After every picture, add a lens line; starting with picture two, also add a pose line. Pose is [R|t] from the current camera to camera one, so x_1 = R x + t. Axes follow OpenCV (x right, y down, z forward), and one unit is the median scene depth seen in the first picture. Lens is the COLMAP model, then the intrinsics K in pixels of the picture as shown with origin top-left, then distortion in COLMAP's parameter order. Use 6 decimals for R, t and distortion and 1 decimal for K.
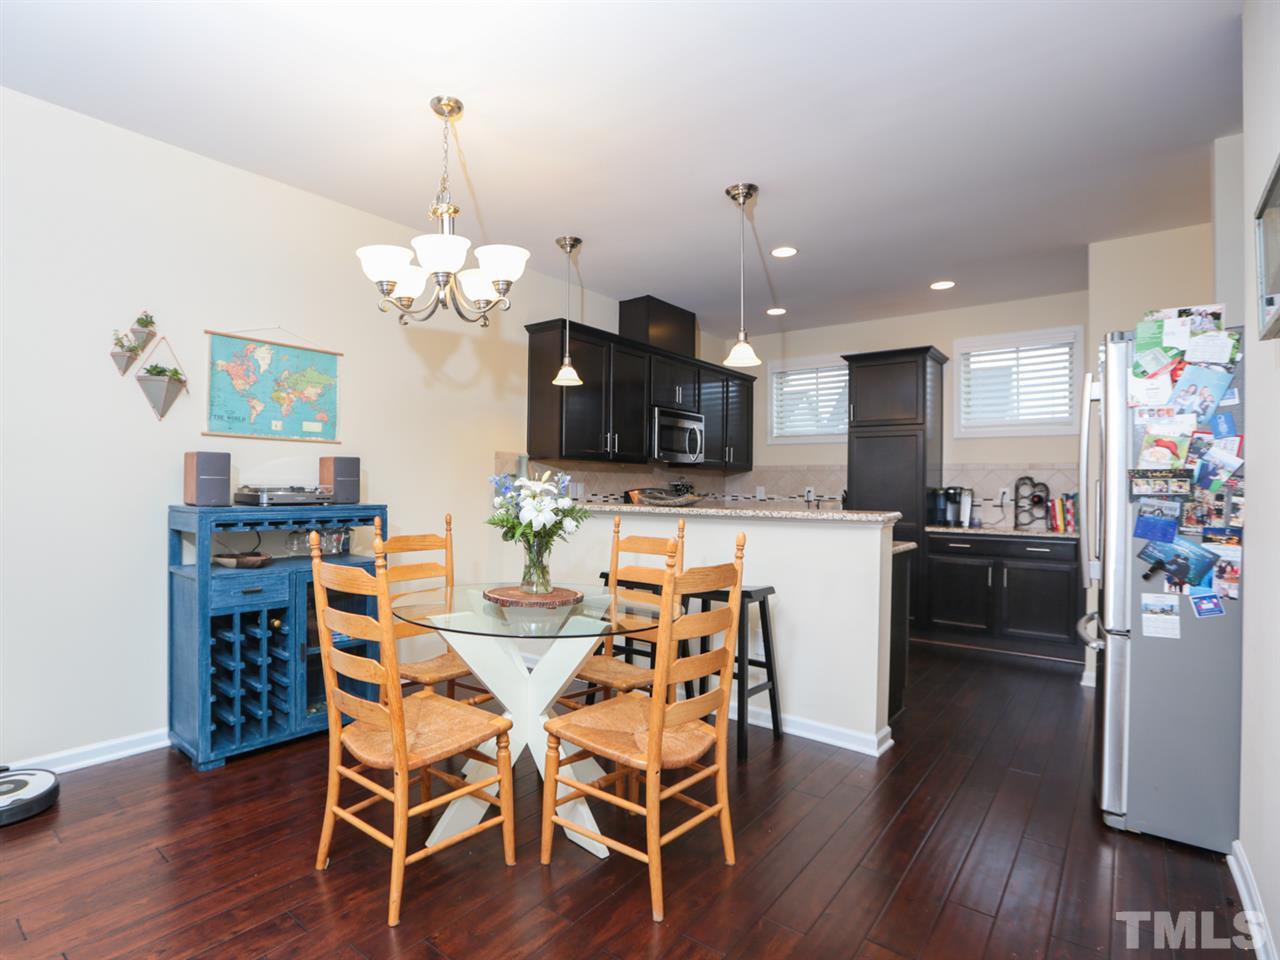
lens RADIAL K [[670.7, 0, 581.7], [0, 670.7, 474.0], [0, 0, 1]] dist [-0.049900, 0.016208]
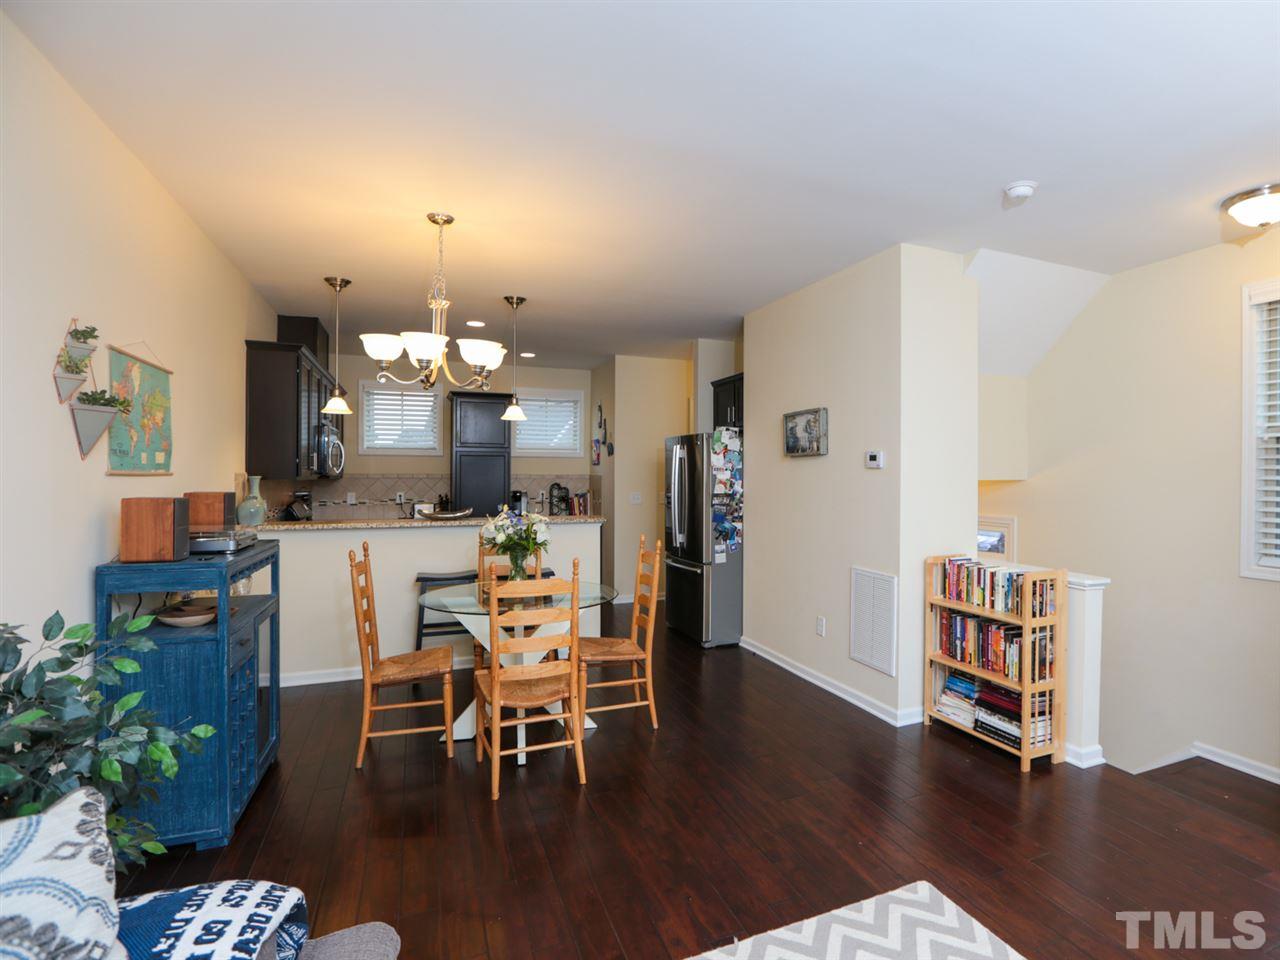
lens RADIAL K [[670.7, 0, 664.1], [0, 670.7, 462.8], [0, 0, 1]] dist [-0.049900, 0.016208]
pose [[0.462775, 0.003056, 0.886471, -0.839809], [-0.015474, 0.999870, 0.004632, -0.076388], [-0.886341, -0.015861, 0.462762, 0.023927]]
